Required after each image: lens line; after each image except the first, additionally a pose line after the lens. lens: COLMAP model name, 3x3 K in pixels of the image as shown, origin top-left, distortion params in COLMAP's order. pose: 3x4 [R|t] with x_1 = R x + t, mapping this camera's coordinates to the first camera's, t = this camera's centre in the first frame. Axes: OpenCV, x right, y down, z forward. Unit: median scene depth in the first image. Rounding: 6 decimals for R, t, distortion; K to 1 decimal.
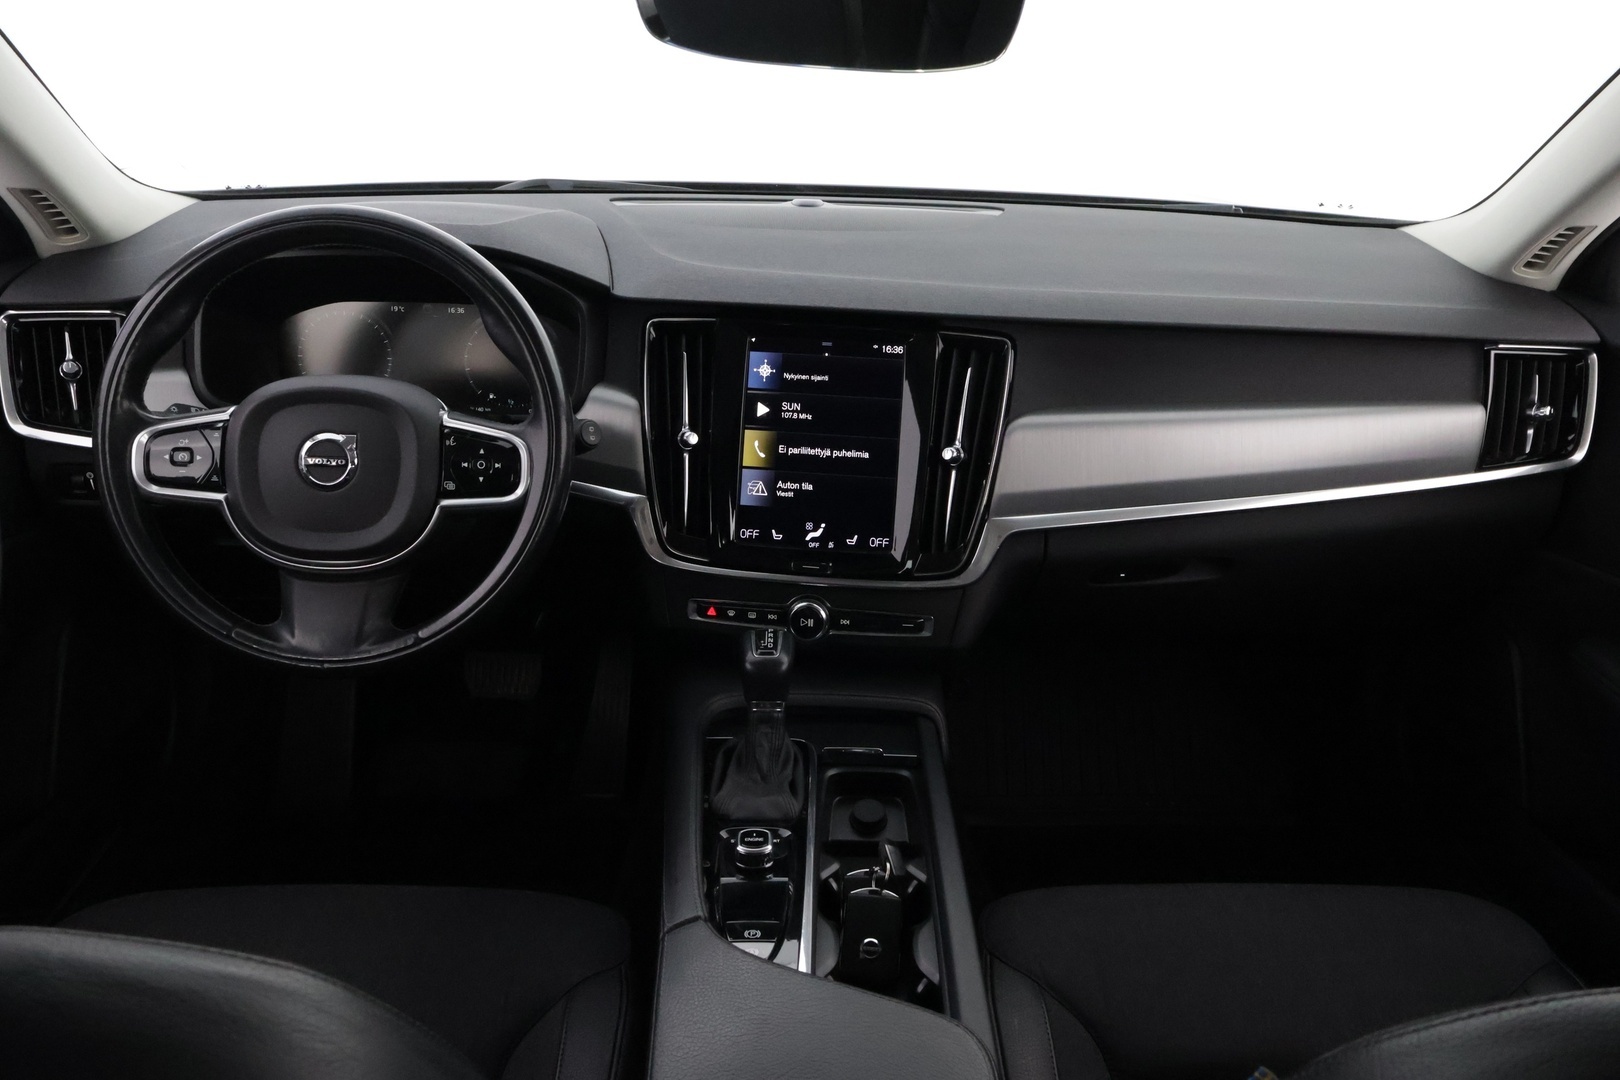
lens RADIAL K [[1332.0, 0, 798.6], [0, 1332.0, 528.2], [0, 0, 1]] dist [0.002520, 0.011807]
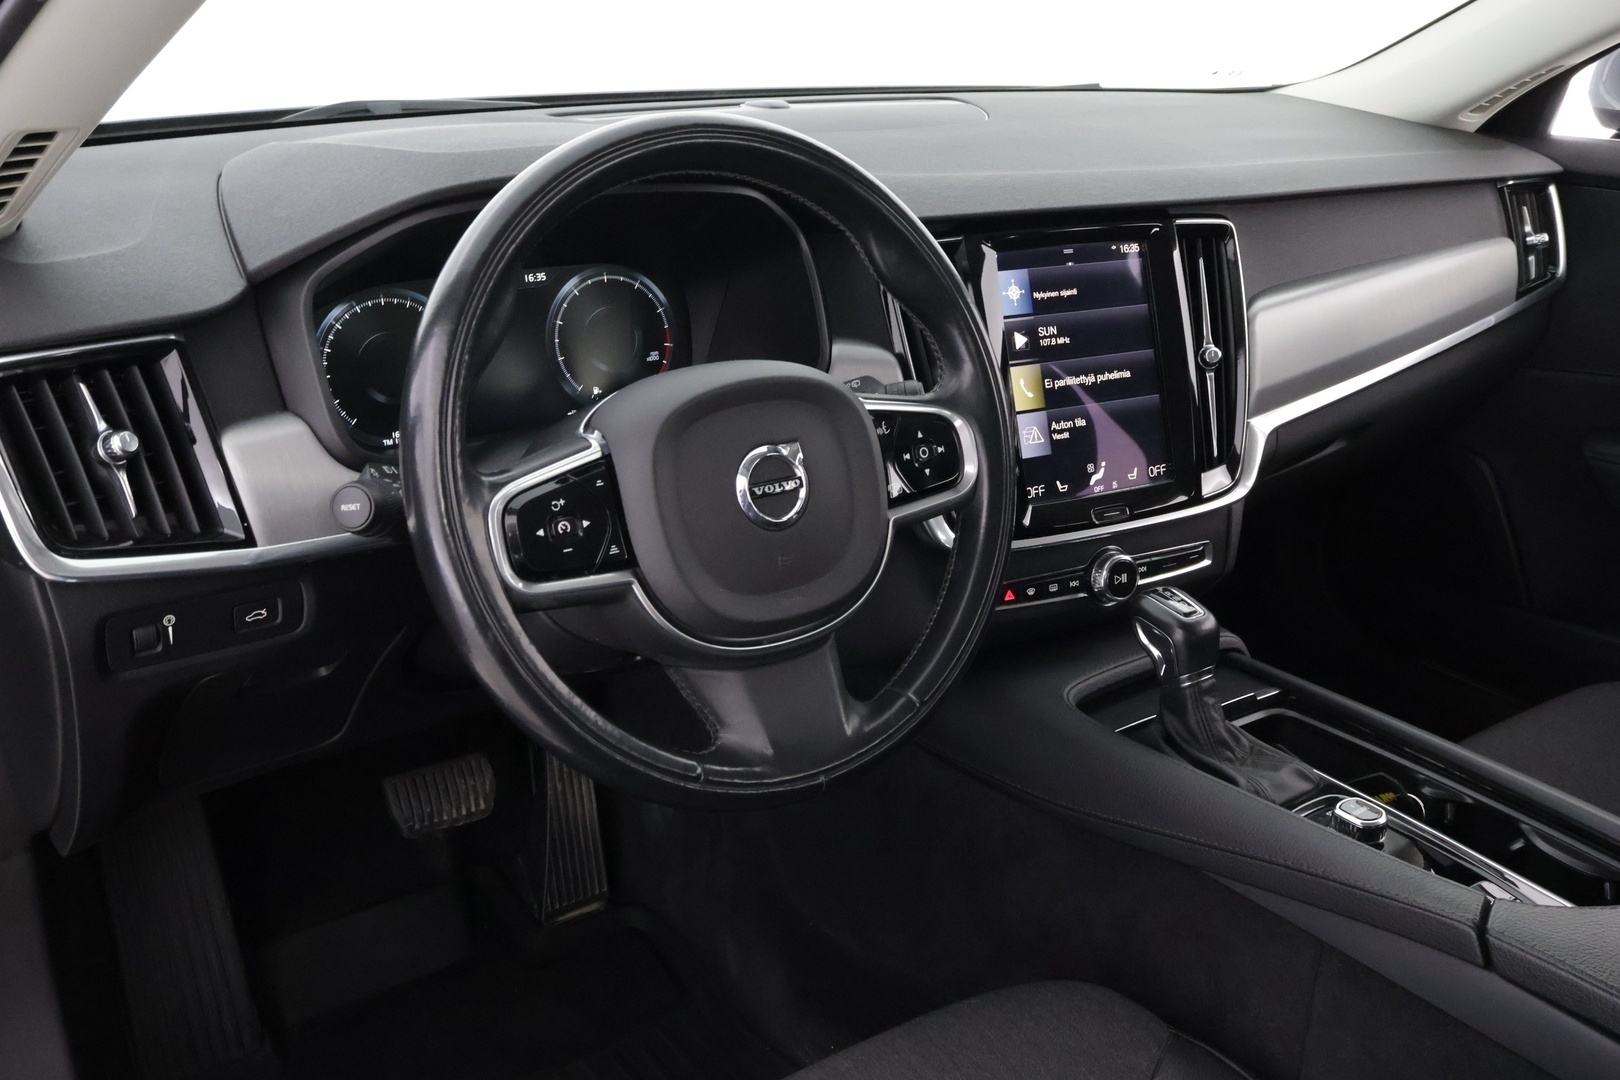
lens RADIAL K [[1474.0, 0, 817.9], [0, 1474.0, 529.2], [0, 0, 1]] dist [0.034934, 0.000000]
pose [[0.821107, -0.214902, 0.528773, -0.637081], [0.206109, 0.975541, 0.076417, -0.070819], [-0.532262, 0.046238, 0.845316, 0.303973]]
